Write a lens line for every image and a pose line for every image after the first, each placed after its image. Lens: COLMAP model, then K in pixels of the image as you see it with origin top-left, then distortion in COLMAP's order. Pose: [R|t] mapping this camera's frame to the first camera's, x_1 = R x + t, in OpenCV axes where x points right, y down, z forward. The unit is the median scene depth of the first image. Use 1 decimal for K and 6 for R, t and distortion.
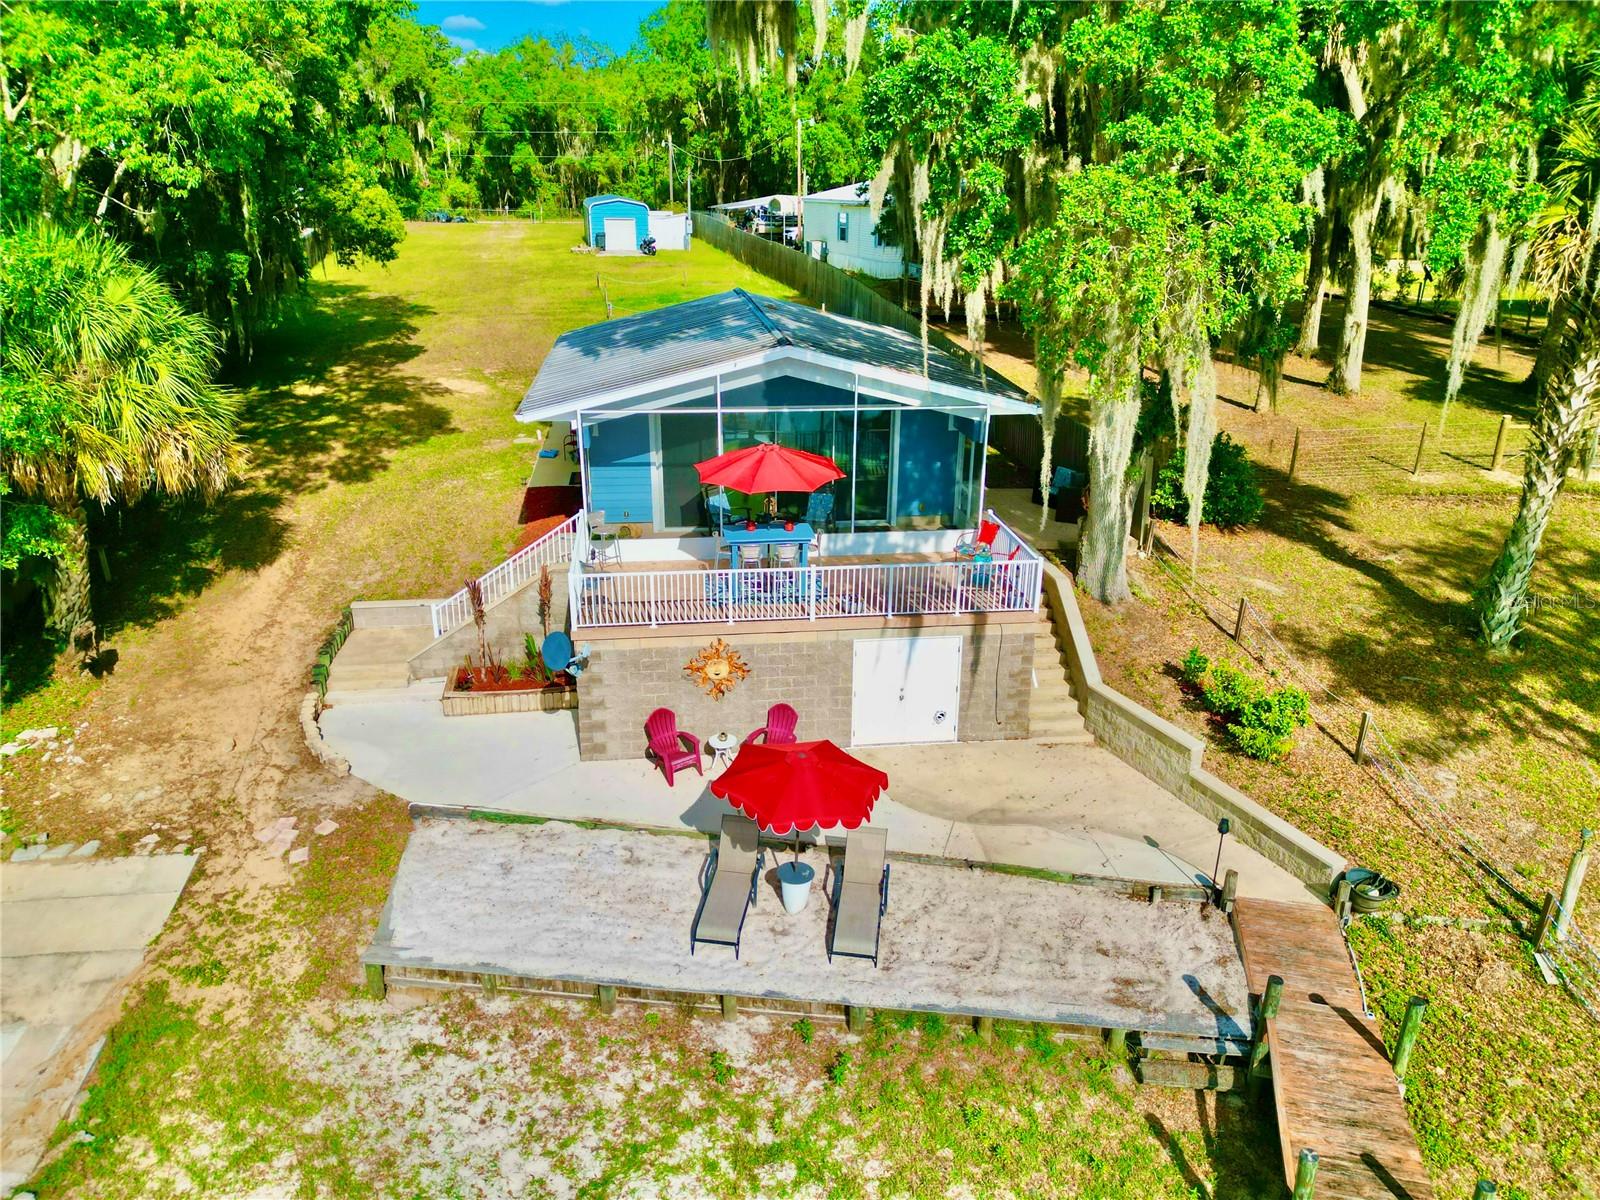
lens RADIAL K [[1119.3, 0, 817.4], [0, 1119.3, 600.9], [0, 0, 1]] dist [0.027805, -0.001658]
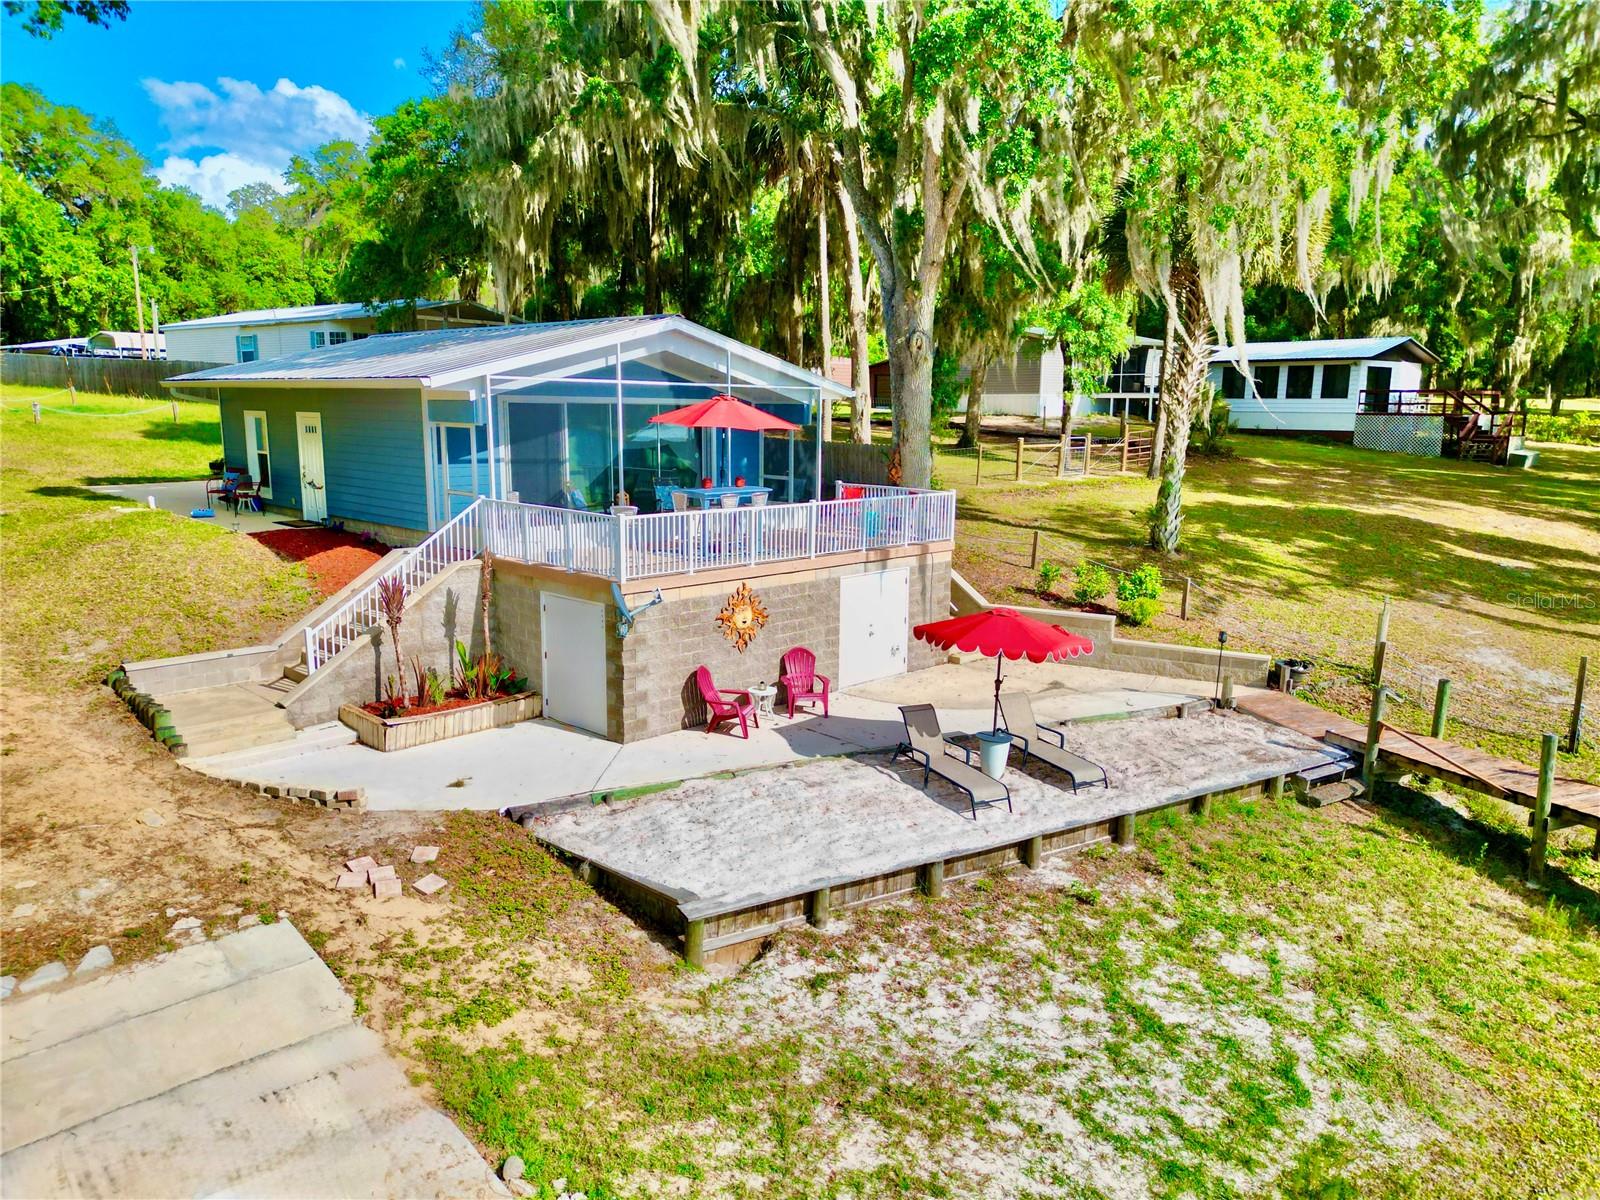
lens RADIAL K [[1110.4, 0, 791.2], [0, 1110.4, 615.6], [0, 0, 1]] dist [0.028957, -0.002572]
pose [[0.791190, -0.113473, 0.600951, -0.668275], [0.209342, 0.973525, -0.091788, 0.166262], [-0.574625, 0.198426, 0.793998, 0.247301]]
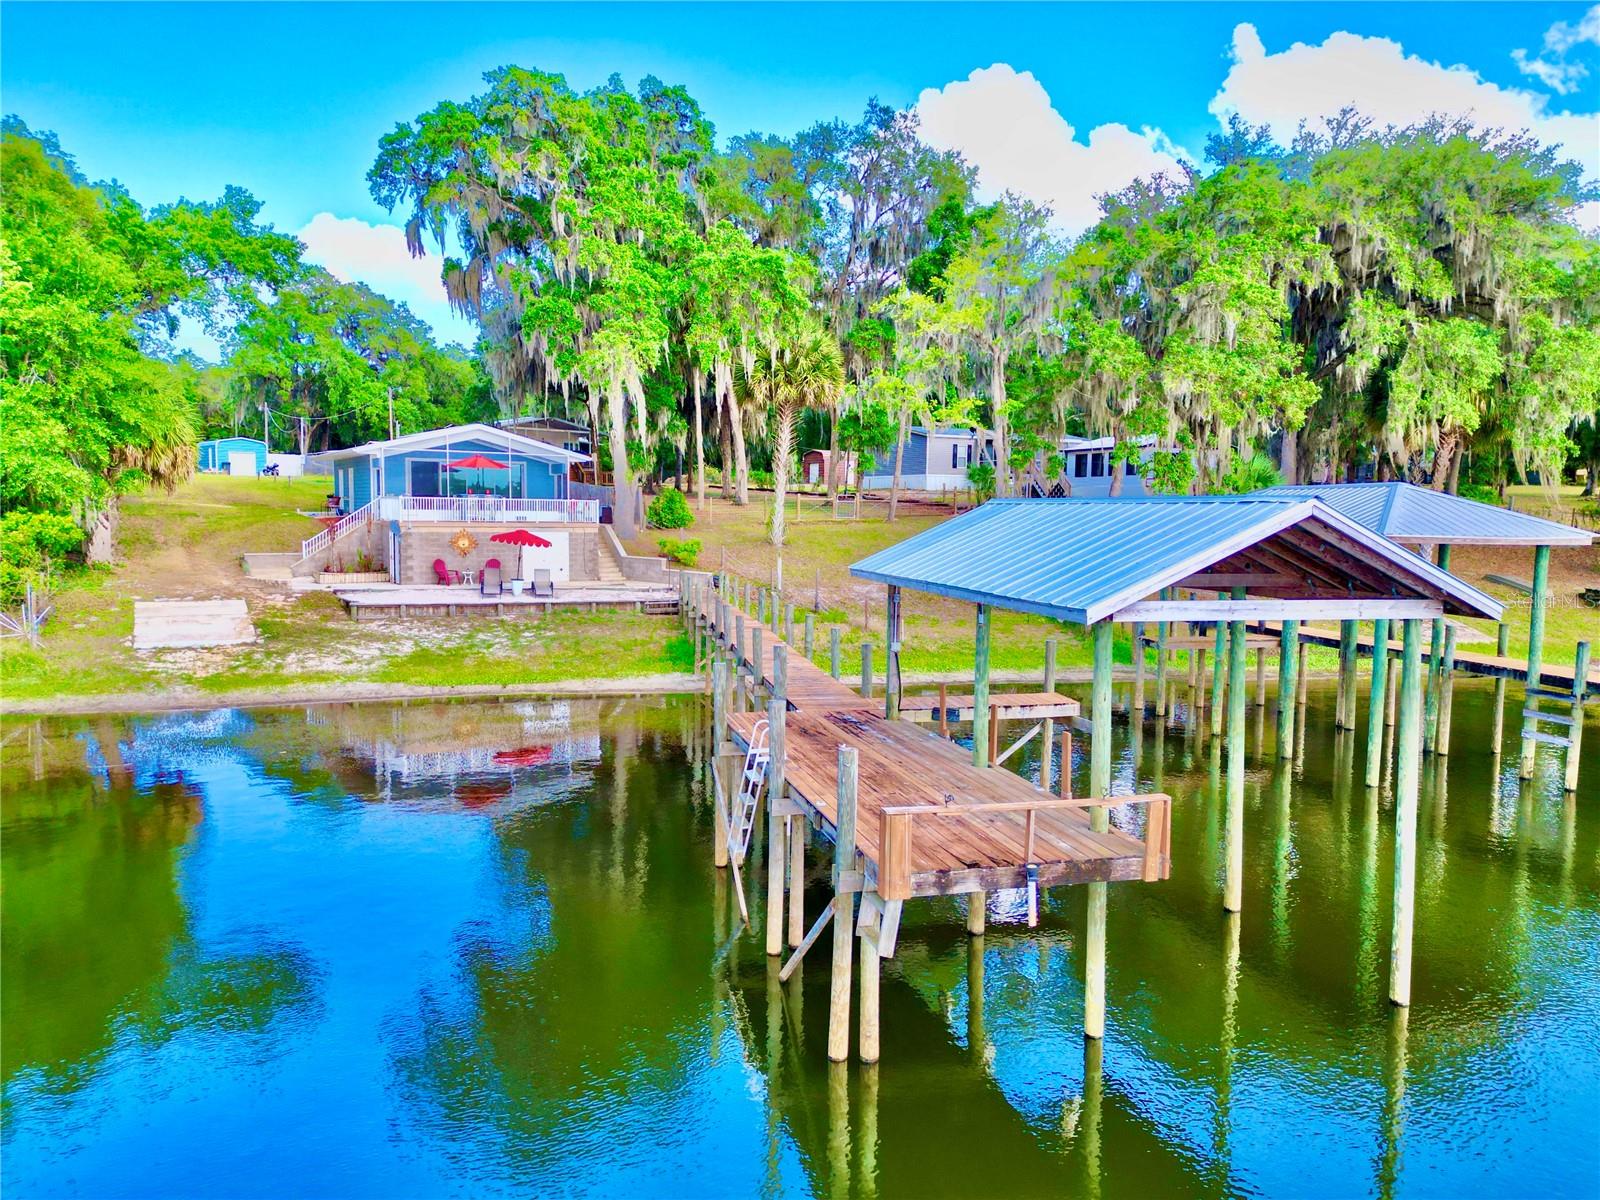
lens RADIAL K [[1119.3, 0, 817.4], [0, 1119.3, 600.9], [0, 0, 1]] dist [0.027805, -0.001658]
pose [[0.916032, -0.035012, 0.399575, -0.379456], [0.139458, 0.961834, -0.235429, 0.896439], [-0.376082, 0.271385, 0.885953, -1.423959]]
